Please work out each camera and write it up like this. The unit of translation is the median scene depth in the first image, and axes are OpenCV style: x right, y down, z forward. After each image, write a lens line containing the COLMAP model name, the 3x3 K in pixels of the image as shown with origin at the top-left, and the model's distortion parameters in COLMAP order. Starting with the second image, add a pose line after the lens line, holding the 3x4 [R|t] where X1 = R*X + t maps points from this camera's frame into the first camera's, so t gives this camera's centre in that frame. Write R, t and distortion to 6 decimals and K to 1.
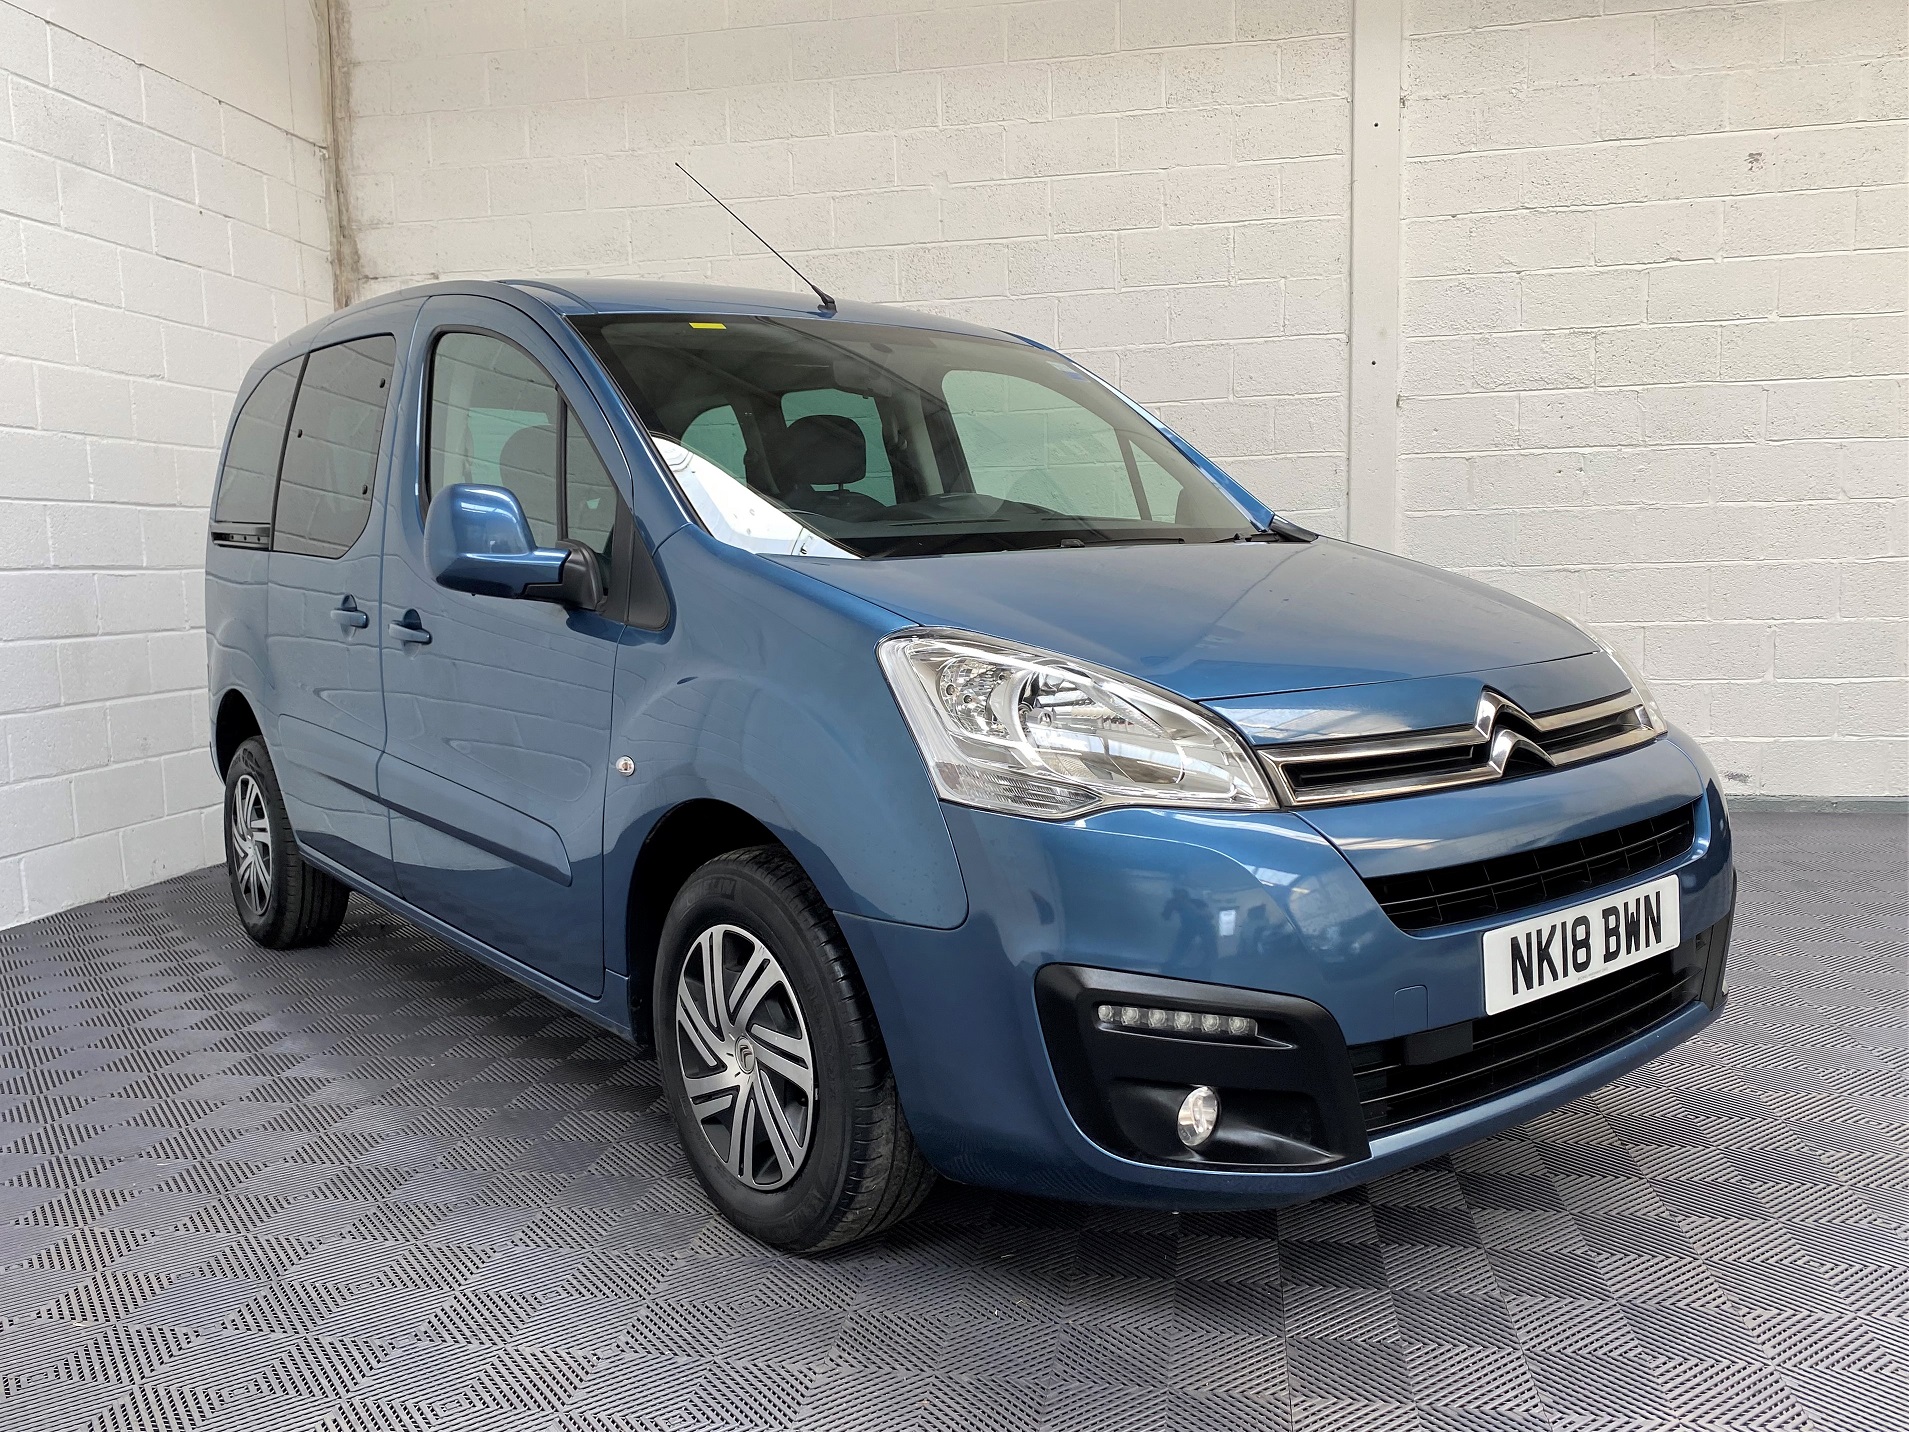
lens RADIAL K [[1546.3, 0, 944.0], [0, 1546.3, 730.8], [0, 0, 1]] dist [0.014748, 0.003105]
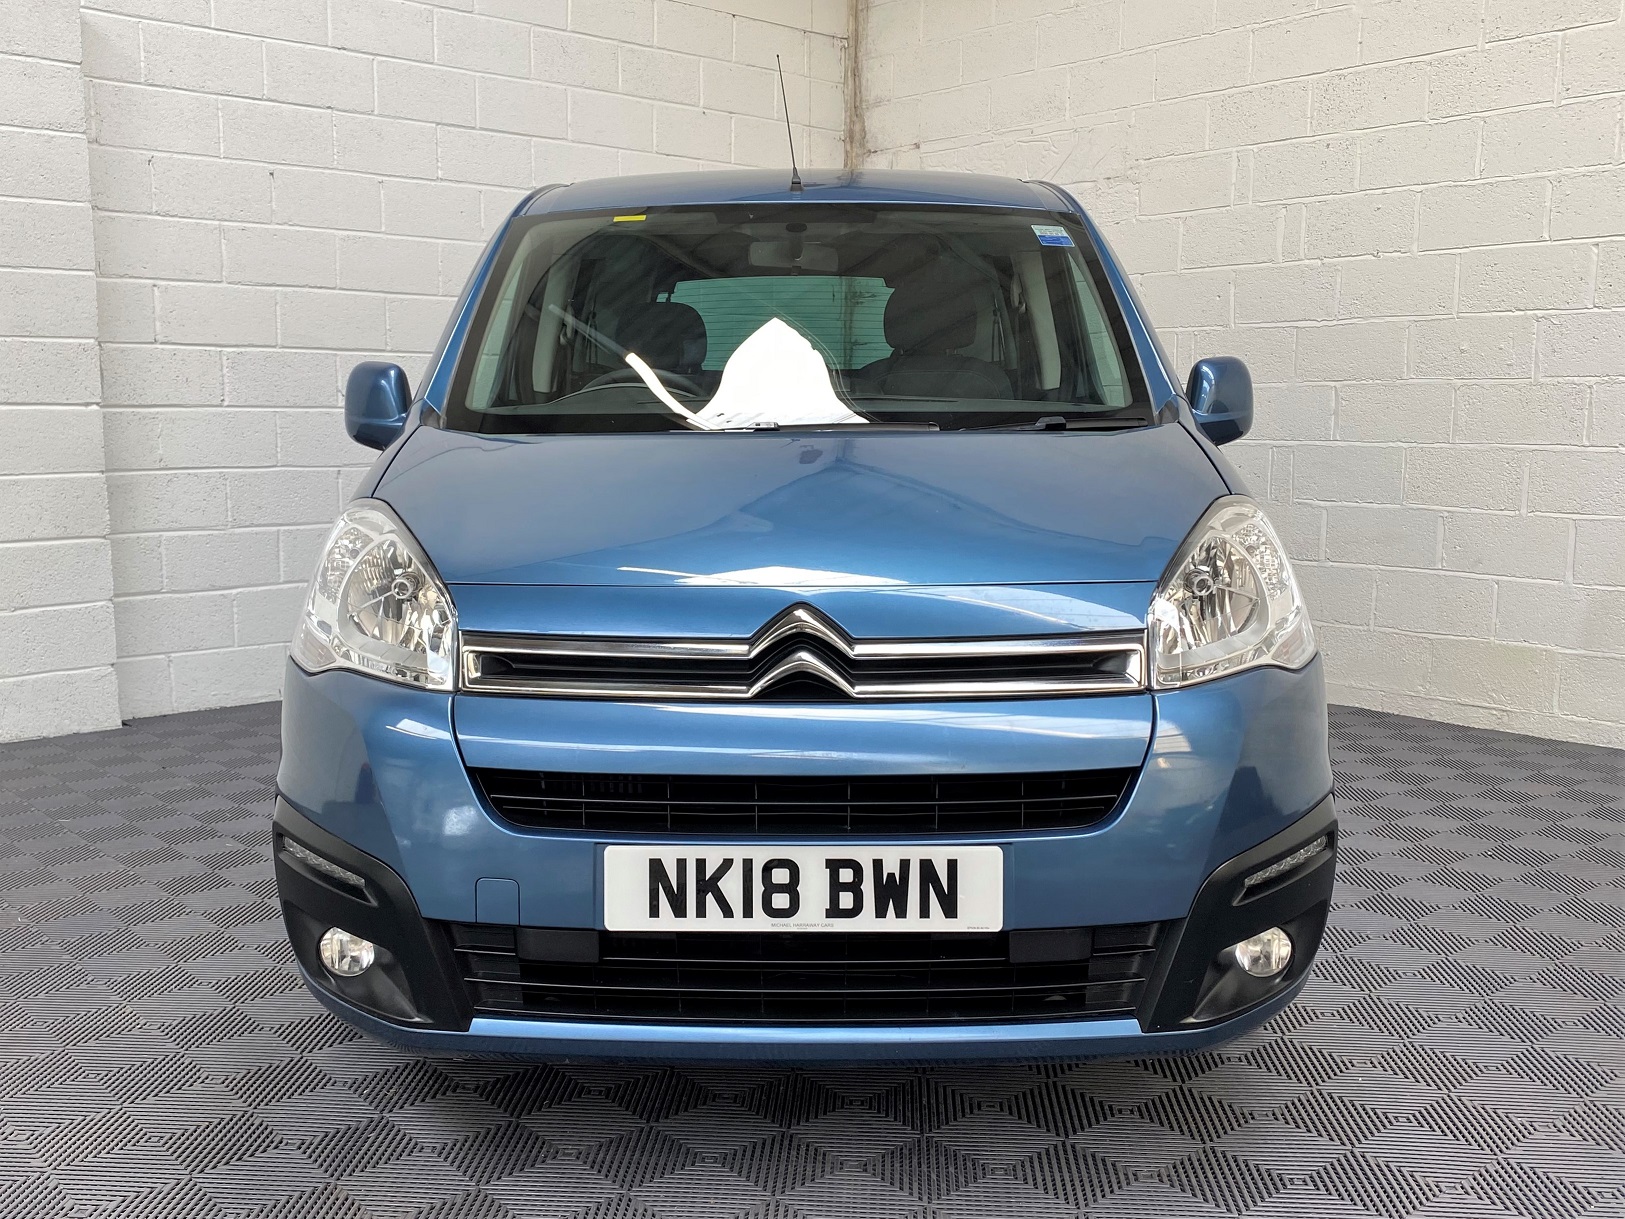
lens RADIAL K [[1557.3, 0, 773.9], [0, 1557.3, 586.1], [0, 0, 1]] dist [0.016999, 0.012355]
pose [[0.778470, 0.101897, -0.619355, 0.909585], [-0.093401, 0.994555, 0.046228, -0.078853], [0.620693, 0.021861, 0.783749, 0.254002]]
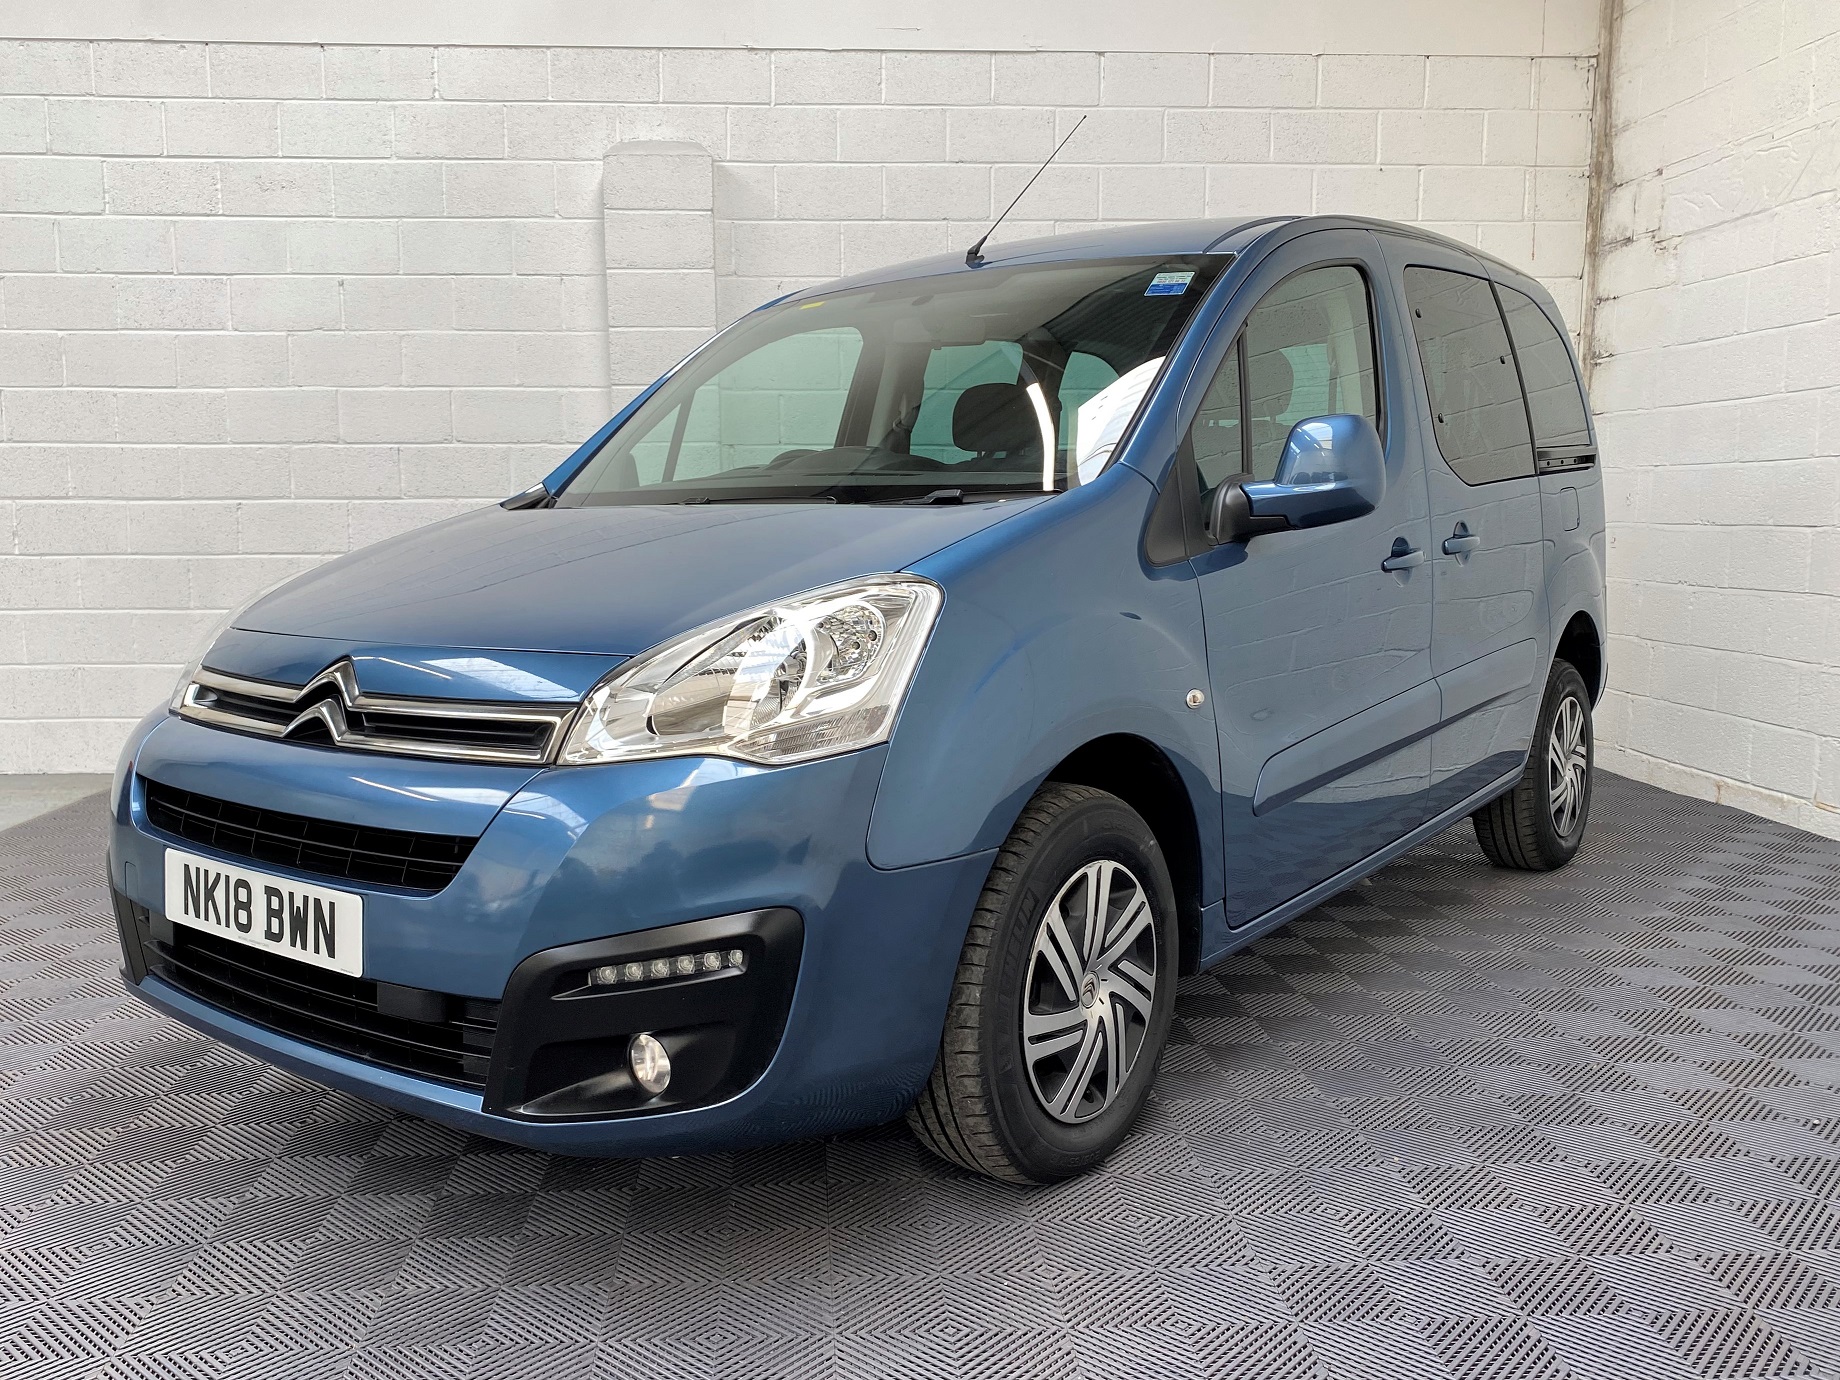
lens RADIAL K [[1545.6, 0, 901.6], [0, 1545.6, 697.4], [0, 0, 1]] dist [0.021236, -0.000811]
pose [[0.250634, 0.144426, -0.957248, 1.410292], [-0.106604, 0.986913, 0.120990, -0.162863], [0.962194, 0.071723, 0.262750, 1.078559]]
